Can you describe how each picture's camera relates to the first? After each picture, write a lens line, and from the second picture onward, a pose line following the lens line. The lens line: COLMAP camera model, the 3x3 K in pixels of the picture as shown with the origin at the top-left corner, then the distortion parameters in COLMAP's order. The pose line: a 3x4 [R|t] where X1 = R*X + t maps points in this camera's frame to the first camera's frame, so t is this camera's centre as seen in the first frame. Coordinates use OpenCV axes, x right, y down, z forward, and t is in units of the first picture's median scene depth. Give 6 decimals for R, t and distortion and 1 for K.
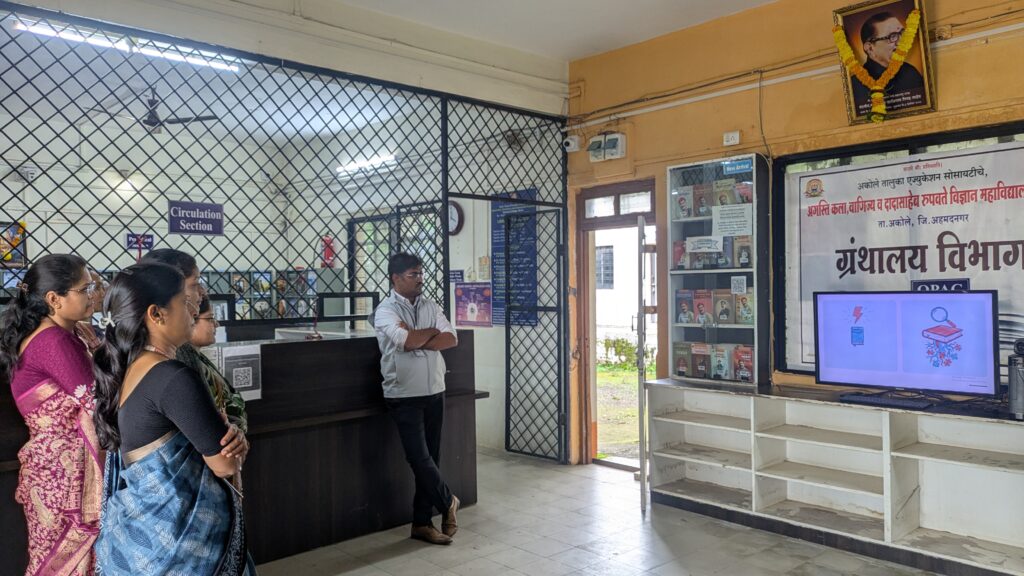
lens RADIAL K [[927.4, 0, 512.0], [0, 927.4, 288.0], [0, 0, 1]] dist [0.065286, -0.091282]
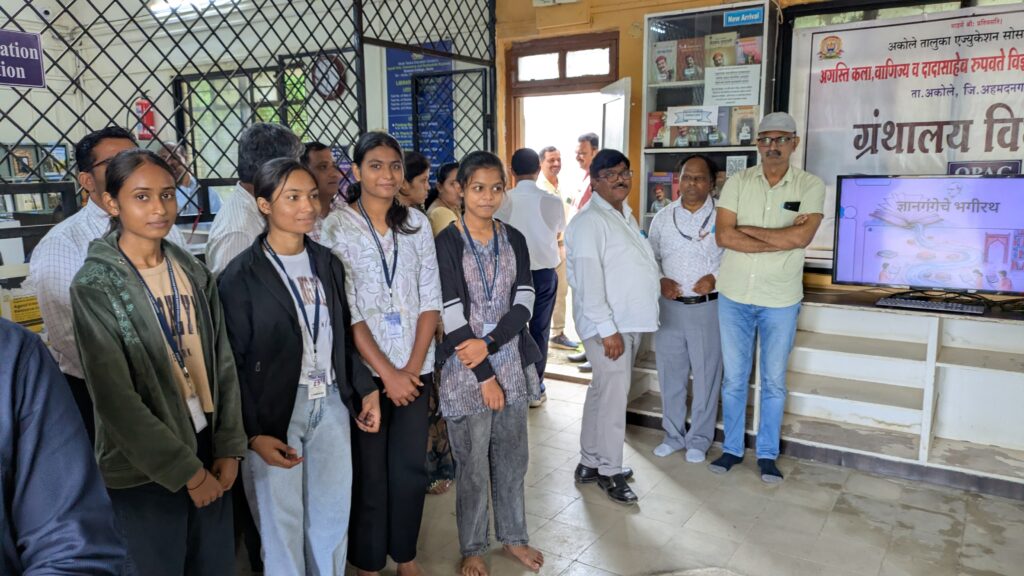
lens RADIAL K [[835.6, 0, 512.9], [0, 835.6, 318.9], [0, 0, 1]] dist [0.048199, -0.053561]
pose [[0.957664, -0.051921, 0.283169, -0.167301], [-0.001493, 0.982693, 0.185234, -0.008519], [-0.287885, -0.177814, 0.941012, 0.330742]]
